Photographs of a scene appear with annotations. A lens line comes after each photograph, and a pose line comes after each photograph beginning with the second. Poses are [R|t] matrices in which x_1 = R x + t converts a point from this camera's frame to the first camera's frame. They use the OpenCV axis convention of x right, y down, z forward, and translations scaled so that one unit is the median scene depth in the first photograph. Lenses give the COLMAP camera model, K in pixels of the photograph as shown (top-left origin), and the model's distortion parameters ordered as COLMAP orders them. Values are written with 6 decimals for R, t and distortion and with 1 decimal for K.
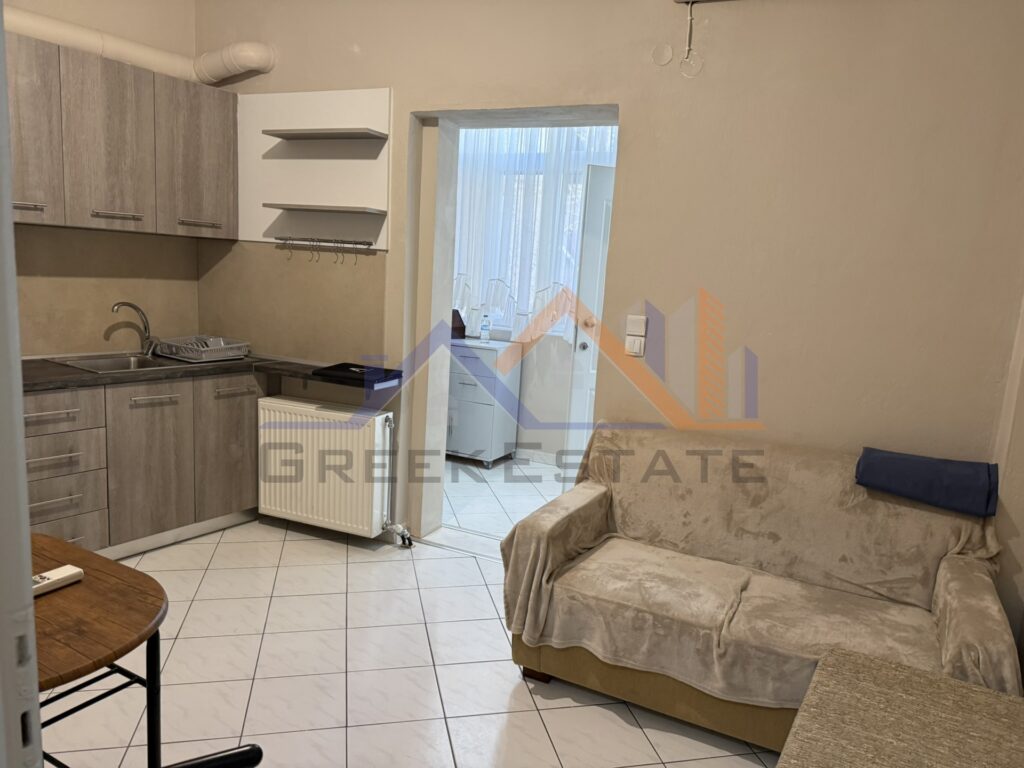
lens RADIAL K [[744.8, 0, 512.0], [0, 744.8, 384.0], [0, 0, 1]] dist [0.032963, -0.056900]
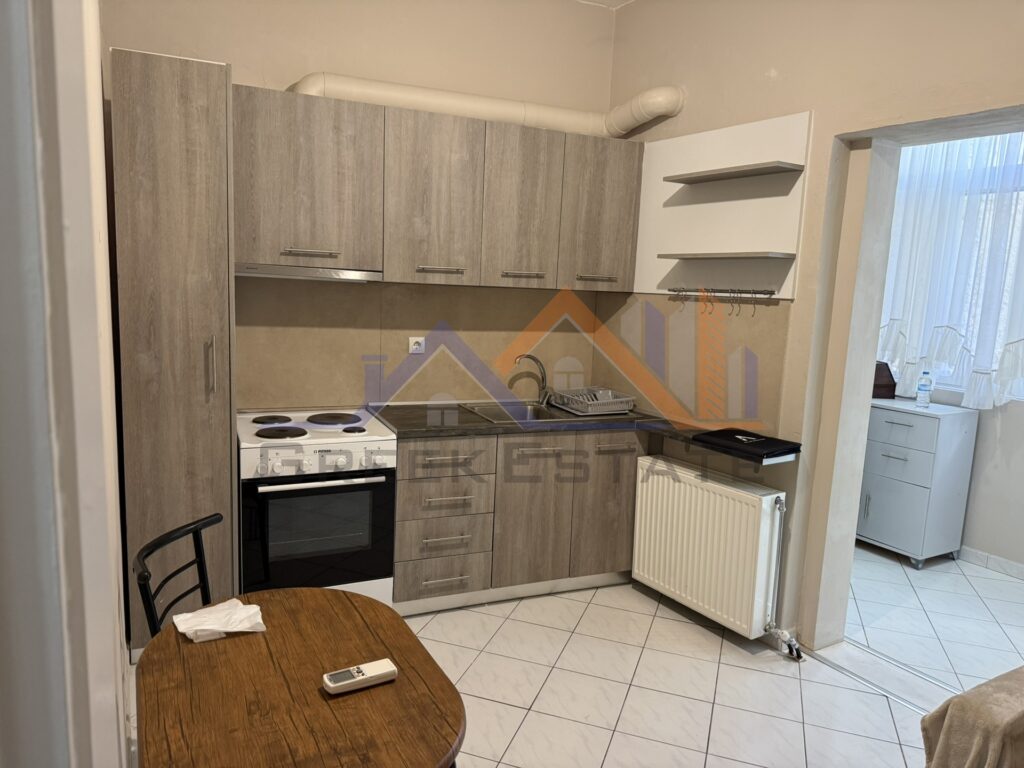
lens RADIAL K [[692.1, 0, 512.0], [0, 692.1, 384.0], [0, 0, 1]] dist [0.078842, -0.077493]
pose [[0.838648, 0.049731, -0.542399, 0.004092], [-0.067258, 0.997657, -0.012519, -0.053052], [0.540506, 0.046980, 0.840028, 0.159642]]
